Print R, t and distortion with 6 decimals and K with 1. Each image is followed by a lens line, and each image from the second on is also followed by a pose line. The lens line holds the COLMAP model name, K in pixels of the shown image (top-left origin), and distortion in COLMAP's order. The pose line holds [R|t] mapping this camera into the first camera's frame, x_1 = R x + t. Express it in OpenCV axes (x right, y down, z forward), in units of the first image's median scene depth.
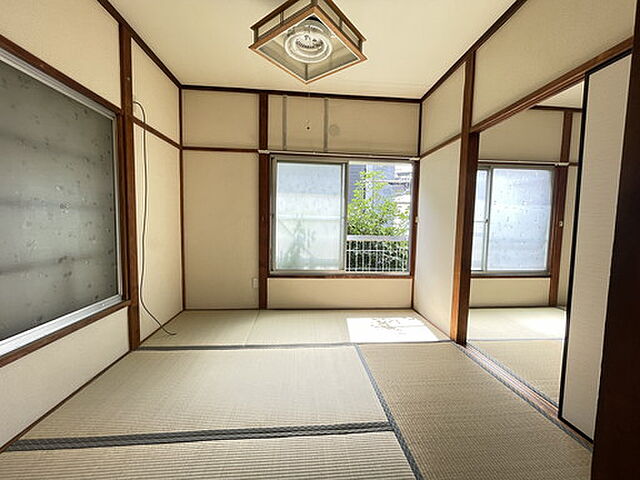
lens RADIAL K [[261.8, 0, 321.6], [0, 261.8, 242.4], [0, 0, 1]] dist [0.002317, 0.000650]
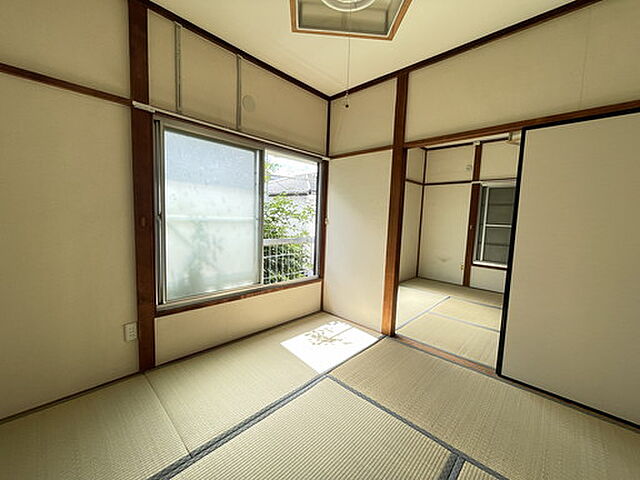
lens RADIAL K [[261.8, 0, 323.3], [0, 261.8, 241.3], [0, 0, 1]] dist [0.002317, 0.000650]
pose [[0.747166, -0.054077, 0.662434, -0.305117], [0.028392, 0.998372, 0.049477, -0.061441], [-0.664031, -0.018160, 0.747485, 0.277900]]
